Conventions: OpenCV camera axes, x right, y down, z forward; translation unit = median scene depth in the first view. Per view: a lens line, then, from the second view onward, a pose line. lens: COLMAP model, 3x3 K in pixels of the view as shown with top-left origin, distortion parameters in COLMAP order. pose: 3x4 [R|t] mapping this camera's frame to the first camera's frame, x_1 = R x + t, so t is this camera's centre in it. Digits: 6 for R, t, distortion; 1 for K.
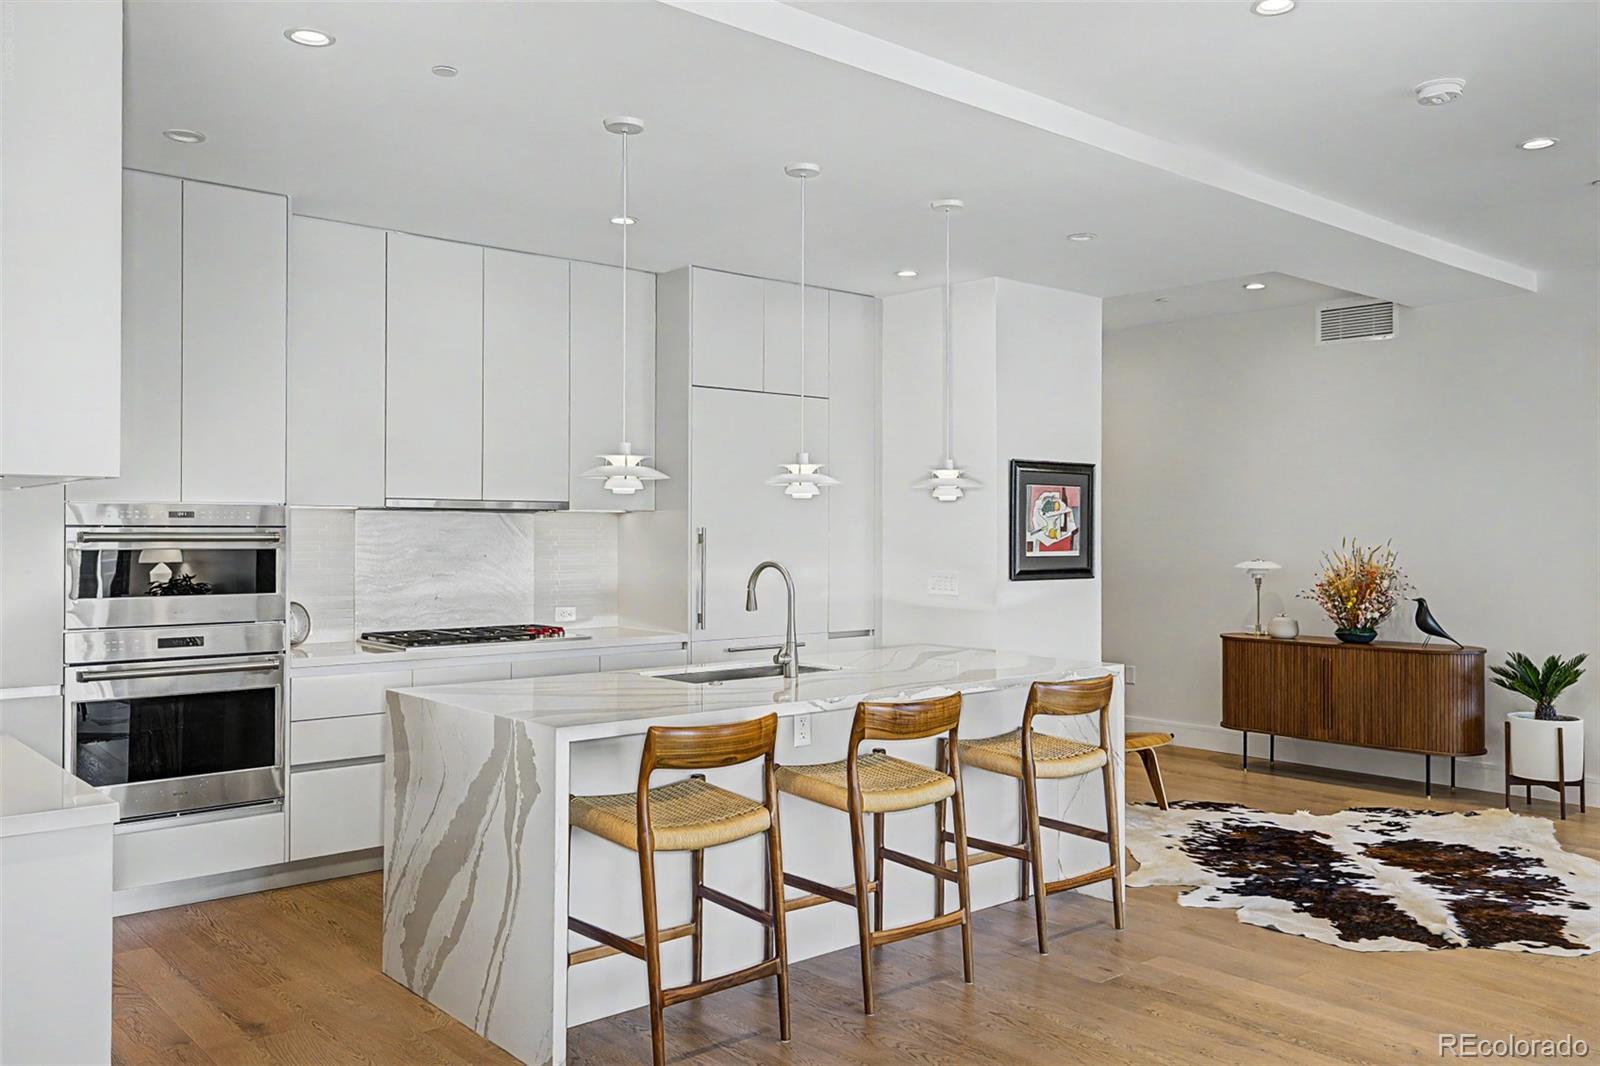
lens RADIAL K [[1280.0, 0, 801.5], [0, 1280.0, 529.8], [0, 0, 1]] dist [0.003506, -0.004105]
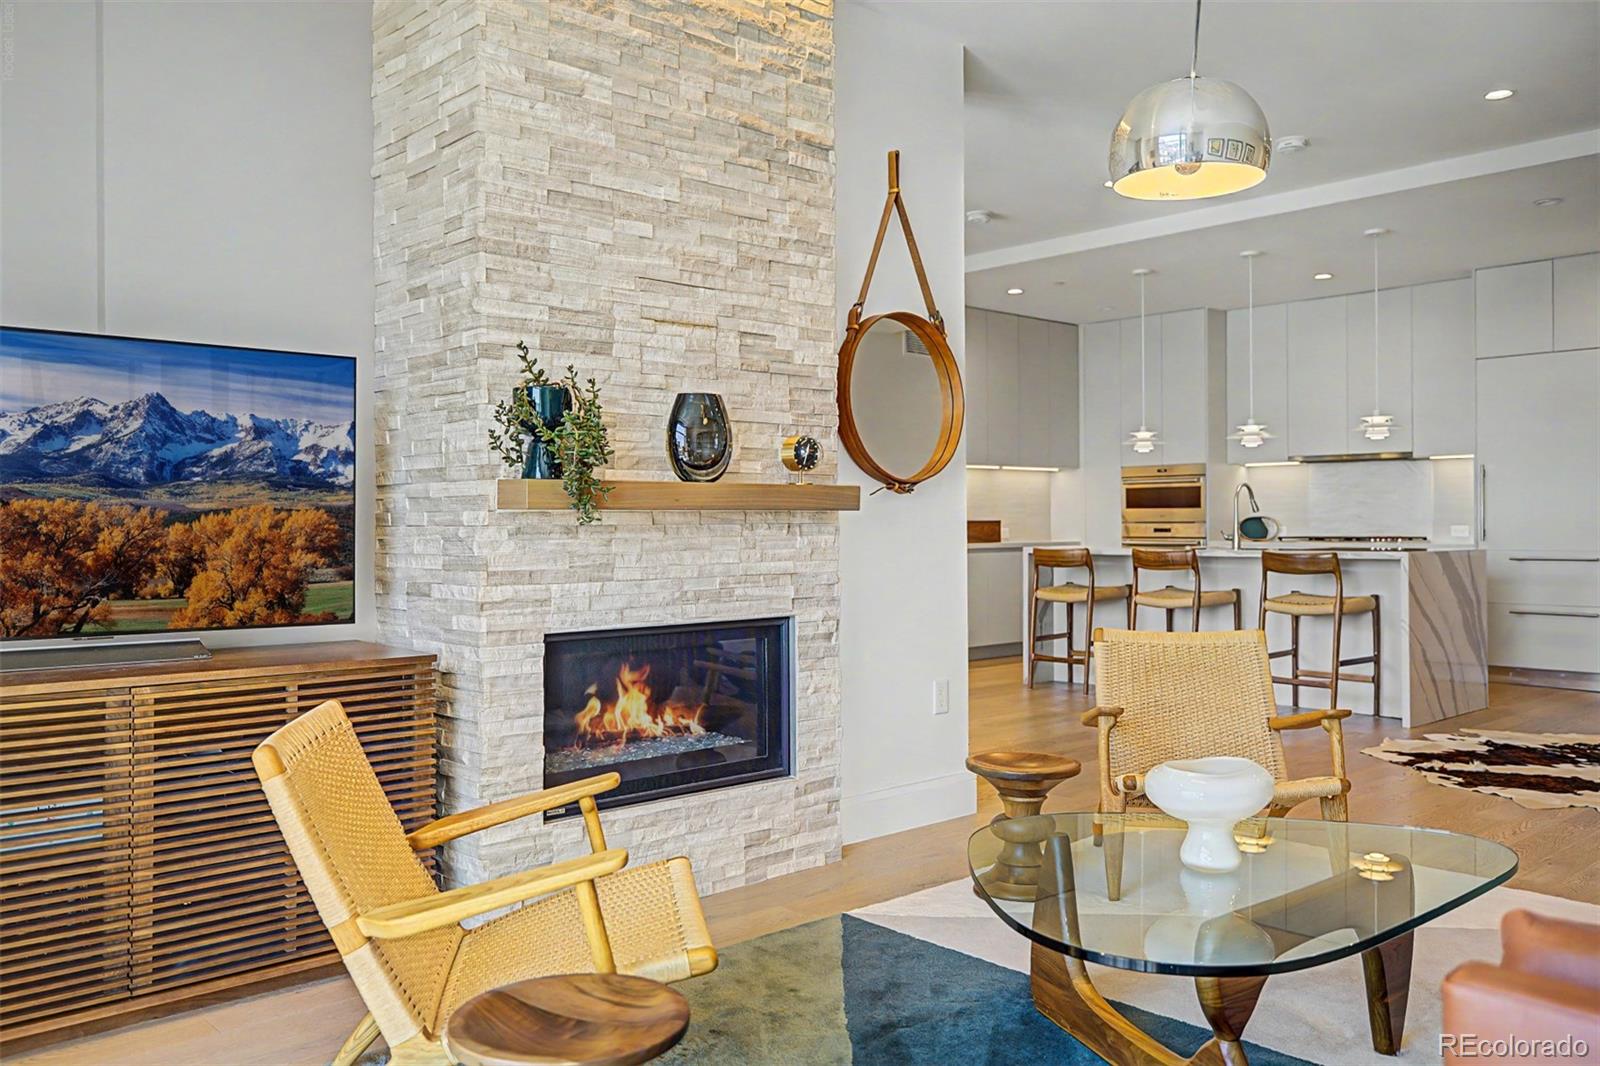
lens RADIAL K [[1280.0, 0, 791.2], [0, 1280.0, 528.5], [0, 0, 1]] dist [0.003506, -0.004105]
pose [[0.027091, 0.004004, -0.999625, 1.171889], [0.007511, 0.999963, 0.004209, 0.051169], [0.999605, -0.007623, 0.027060, 0.232923]]
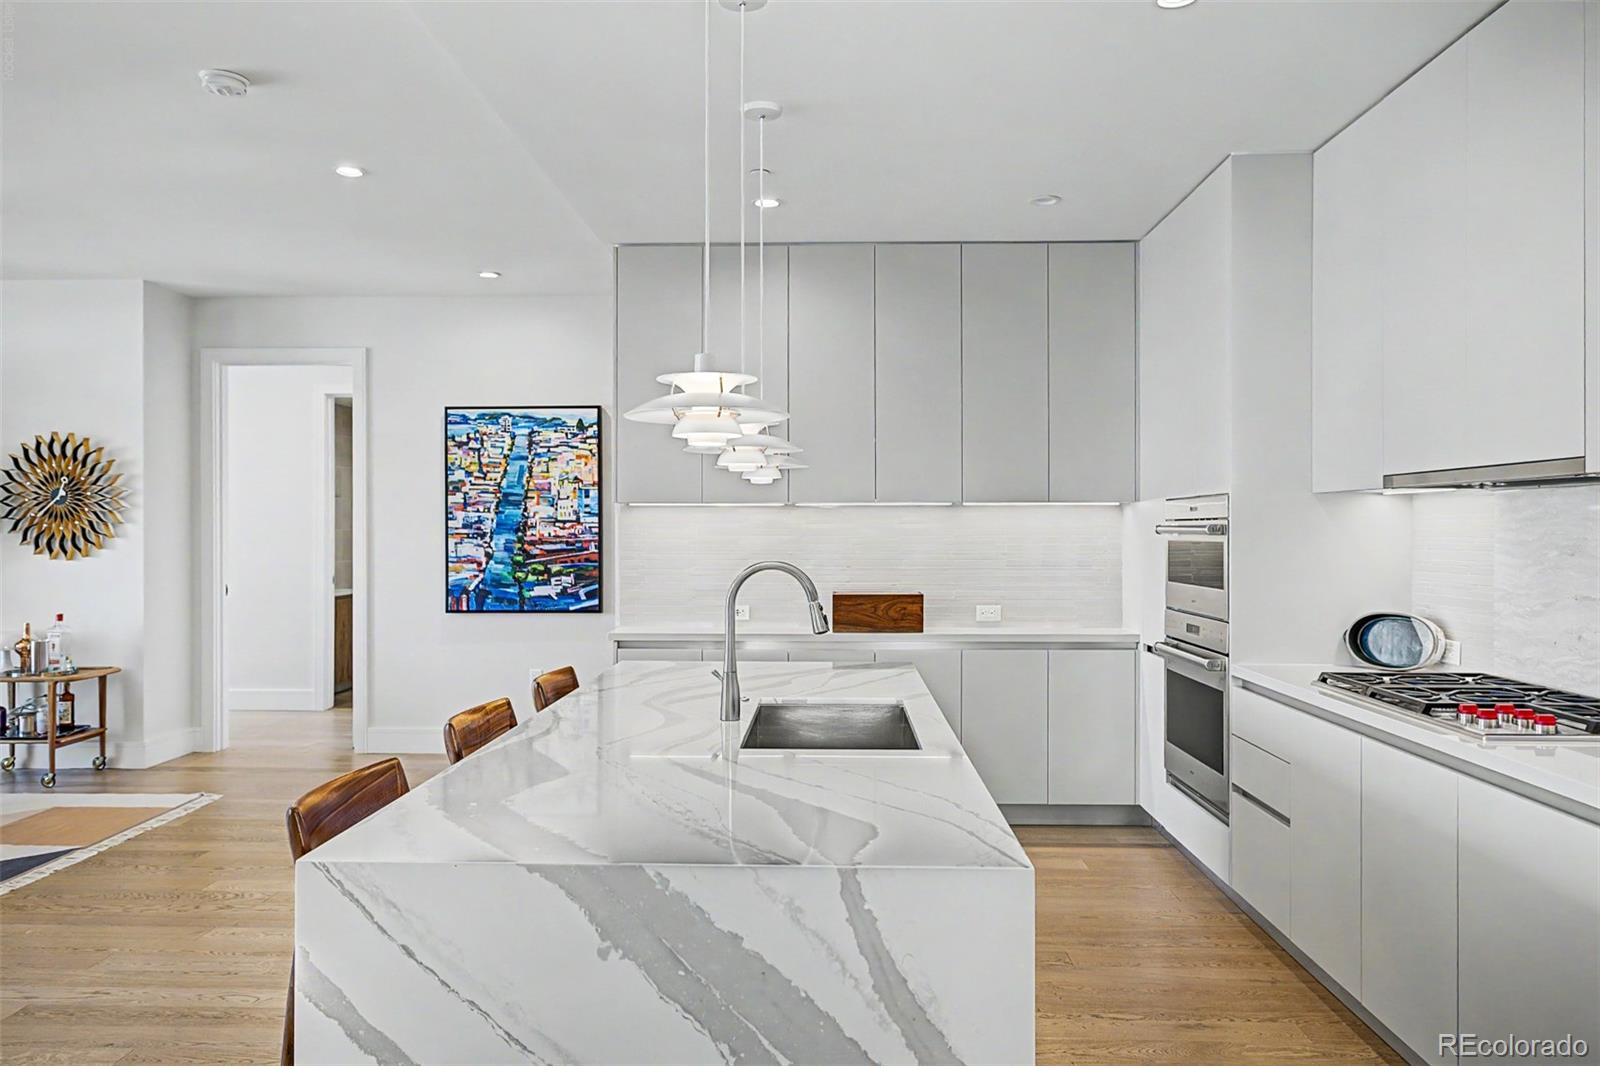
lens RADIAL K [[1106.3, 0, 799.9], [0, 1106.3, 527.7], [0, 0, 1]] dist [-0.002734, 0.010338]
pose [[-0.676921, -0.003403, -0.736047, 0.290087], [-0.000638, 0.999992, -0.004036, 0.005655], [0.736055, -0.002263, -0.676918, 0.986651]]
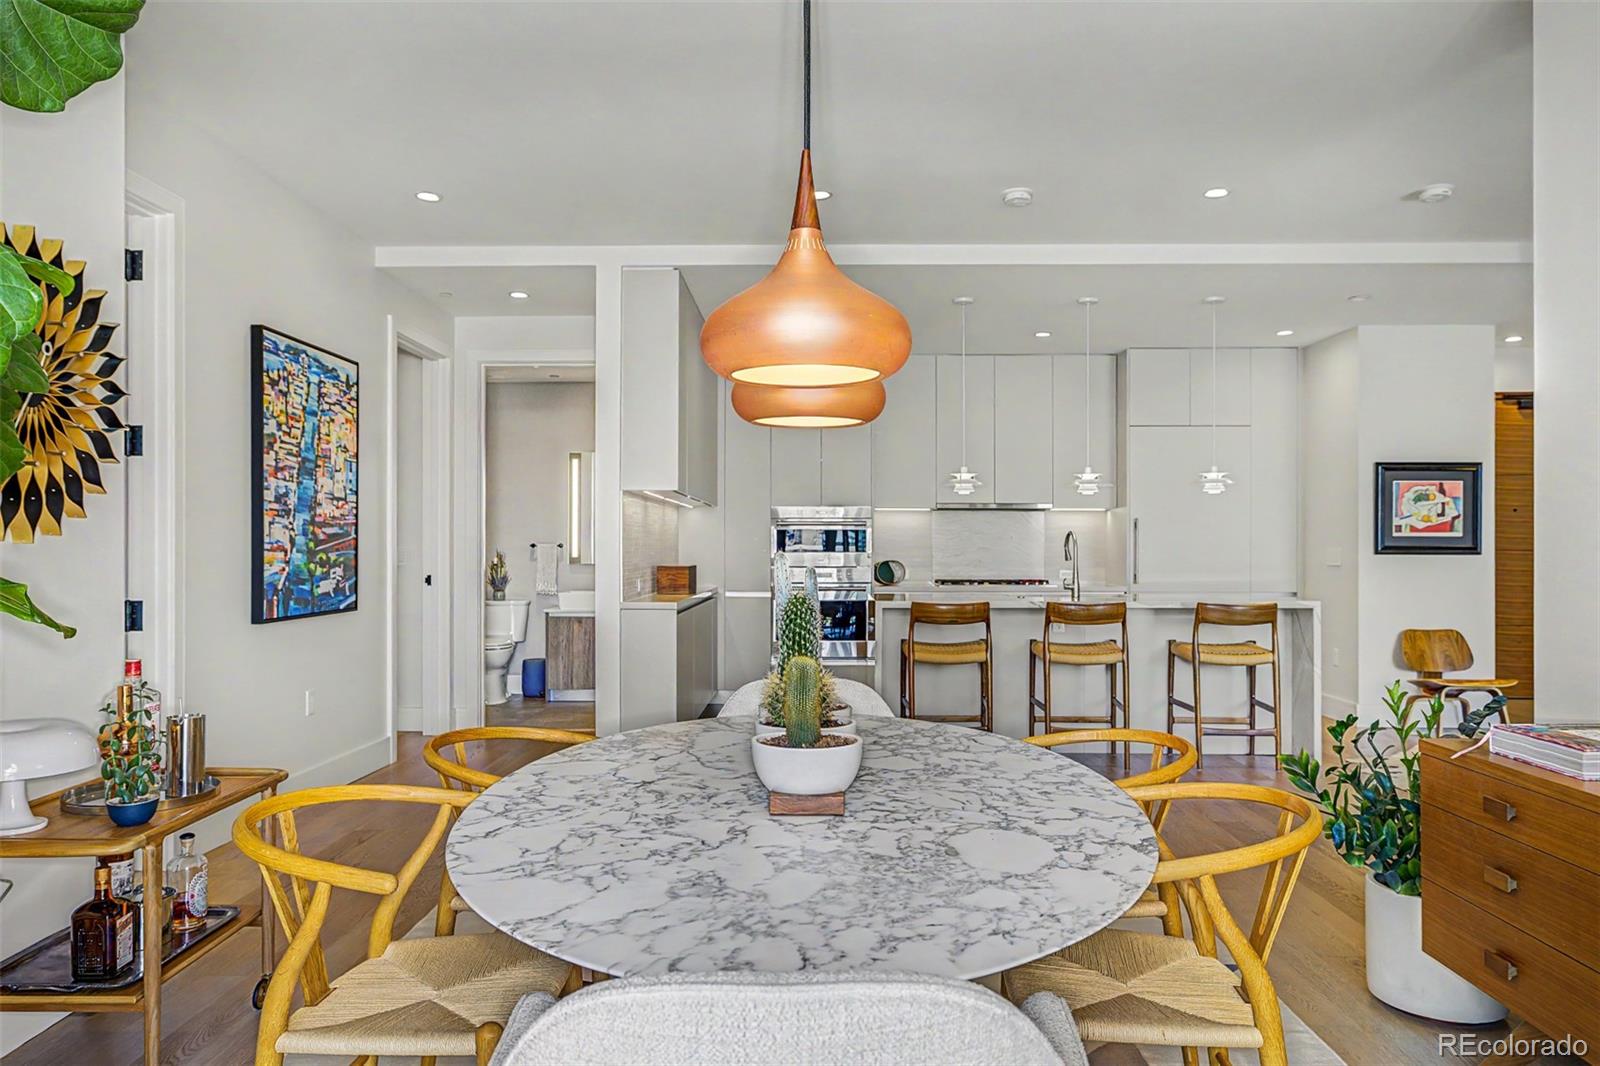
lens RADIAL K [[1106.3, 0, 772.4], [0, 1106.3, 553.5], [0, 0, 1]] dist [-0.002734, 0.010338]
pose [[0.733601, 0.002460, -0.679576, 0.478997], [0.000851, 0.999989, 0.004538, 0.032955], [0.679580, -0.003907, 0.733591, -0.254099]]
